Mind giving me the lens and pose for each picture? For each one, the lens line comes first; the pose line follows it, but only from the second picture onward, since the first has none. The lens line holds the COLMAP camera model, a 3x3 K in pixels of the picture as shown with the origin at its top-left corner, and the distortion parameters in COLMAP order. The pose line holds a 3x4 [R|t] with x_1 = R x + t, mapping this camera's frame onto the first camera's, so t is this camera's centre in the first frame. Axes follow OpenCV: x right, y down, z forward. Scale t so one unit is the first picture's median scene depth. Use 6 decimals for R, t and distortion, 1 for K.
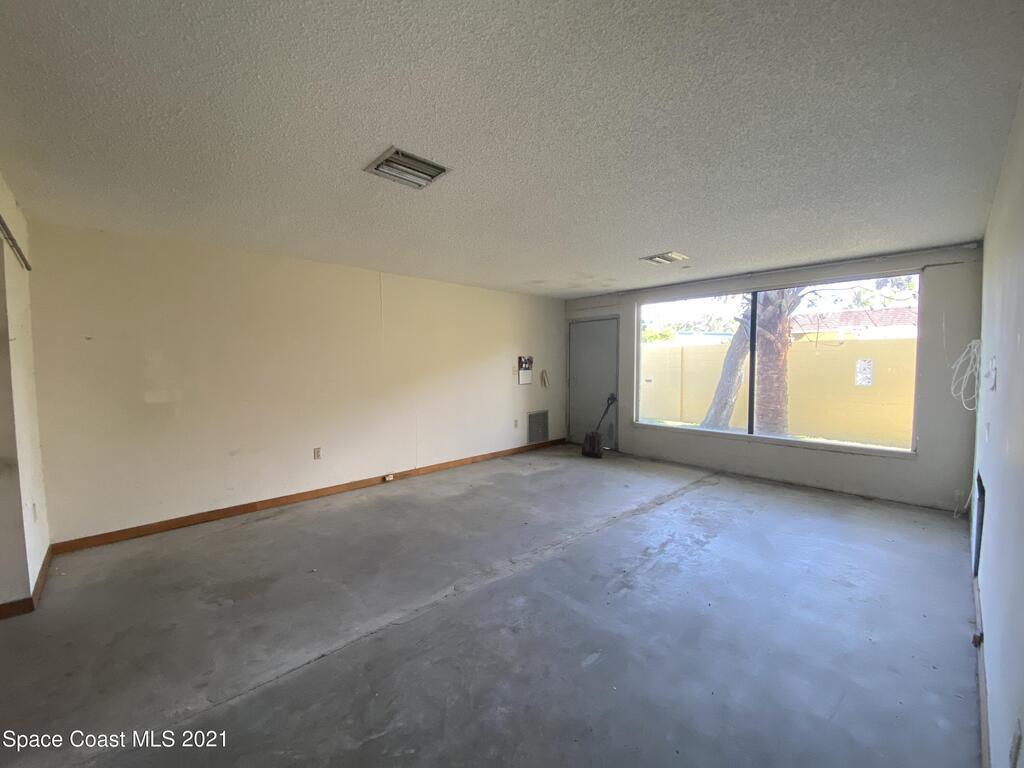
lens RADIAL K [[413.4, 0, 512.0], [0, 413.4, 384.0], [0, 0, 1]] dist [0.033003, -0.025273]
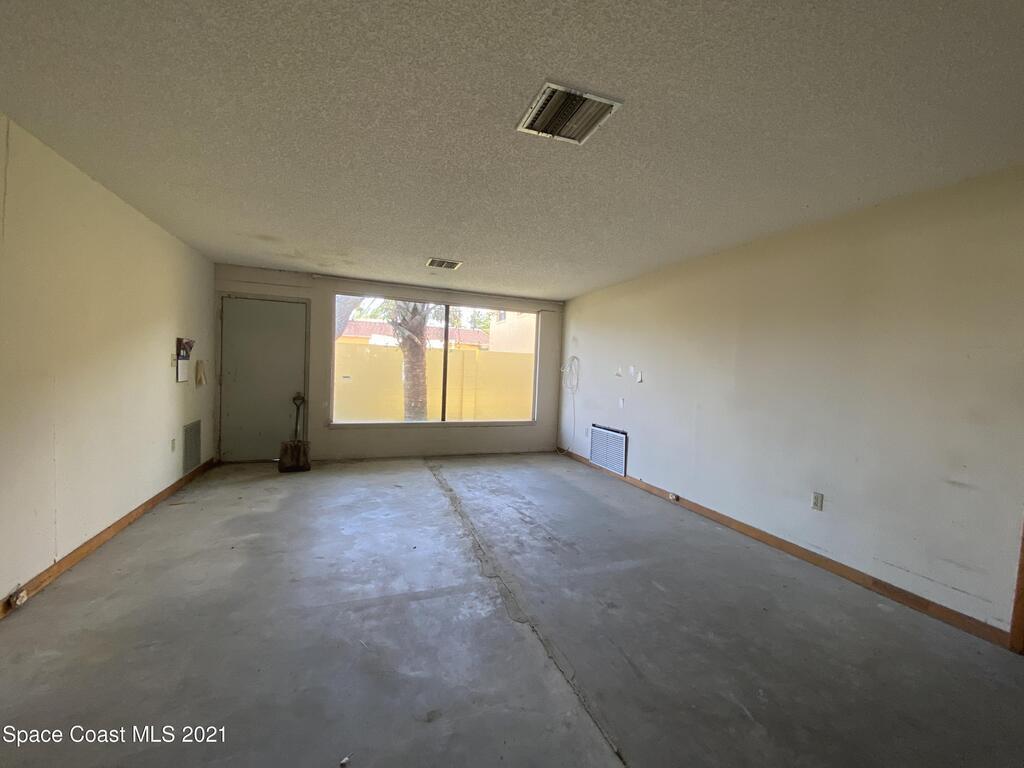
lens RADIAL K [[413.4, 0, 512.0], [0, 413.4, 384.0], [0, 0, 1]] dist [0.033003, -0.025273]
pose [[0.380194, -0.012073, 0.924828, -0.500384], [0.005727, 0.999926, 0.010699, -0.000083], [-0.924889, 0.001229, 0.380236, 0.379764]]
